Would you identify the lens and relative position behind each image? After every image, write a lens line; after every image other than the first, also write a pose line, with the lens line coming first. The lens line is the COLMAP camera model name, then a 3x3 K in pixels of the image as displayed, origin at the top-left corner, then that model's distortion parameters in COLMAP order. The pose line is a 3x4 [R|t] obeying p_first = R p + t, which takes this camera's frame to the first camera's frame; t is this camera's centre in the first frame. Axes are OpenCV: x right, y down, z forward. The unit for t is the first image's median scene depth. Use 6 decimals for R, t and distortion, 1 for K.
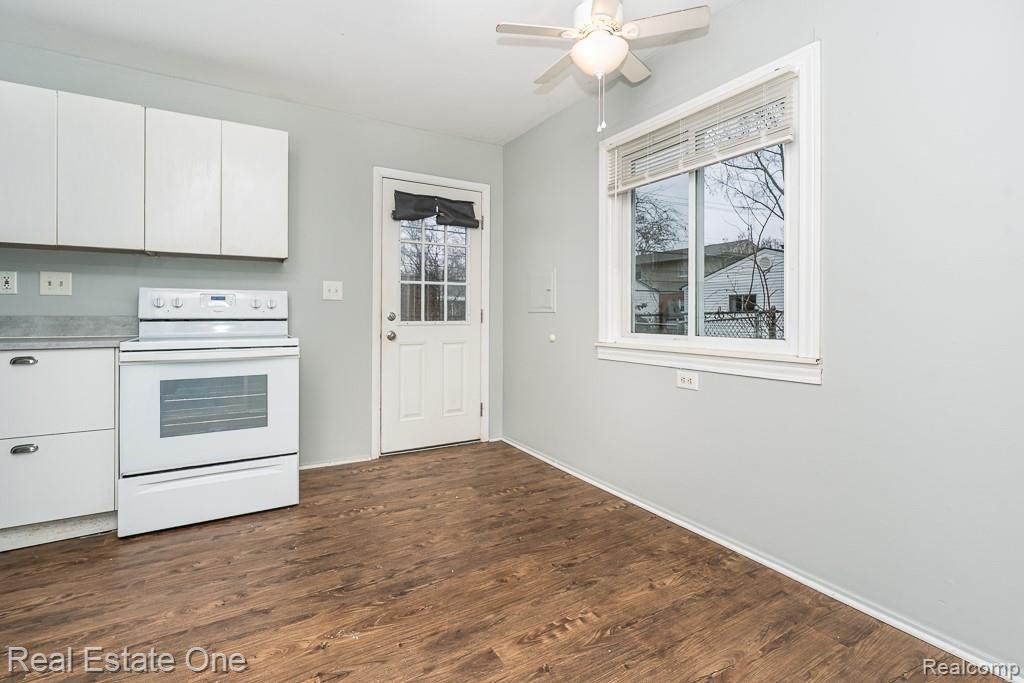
lens RADIAL K [[459.9, 0, 512.0], [0, 459.9, 320.4], [0, 0, 1]] dist [-0.000547, -0.000020]
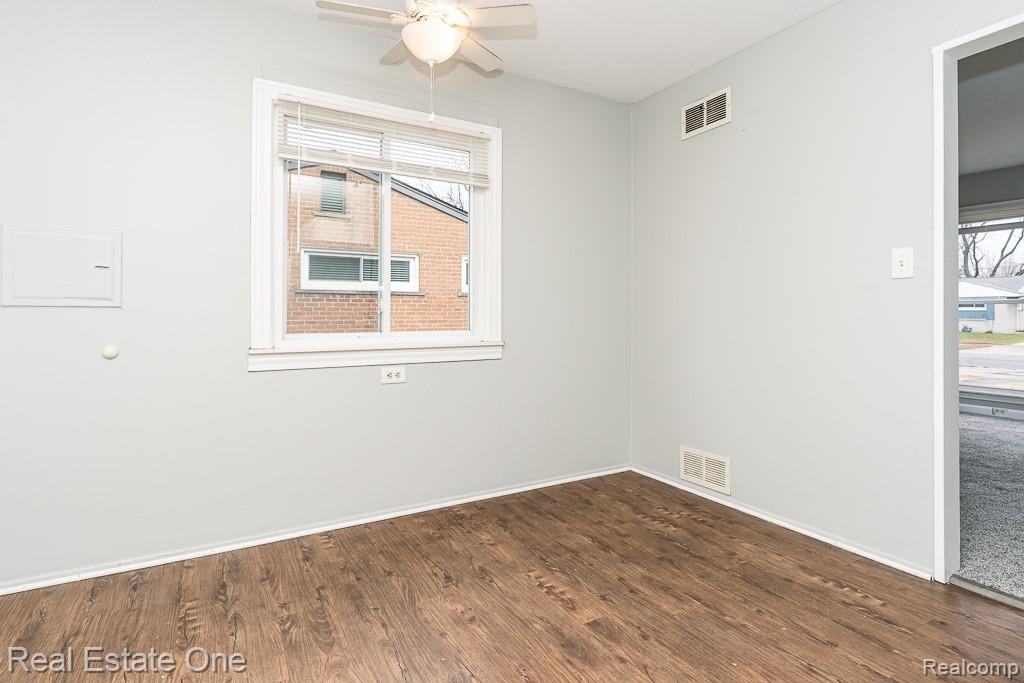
lens RADIAL K [[512.9, 0, 512.0], [0, 512.9, 319.2], [0, 0, 1]] dist [-0.000435, 0.000137]
pose [[0.024871, -0.011903, 0.999620, -0.880186], [0.008324, 0.999897, 0.011699, -0.007478], [-0.999656, 0.008030, 0.024968, 0.808994]]
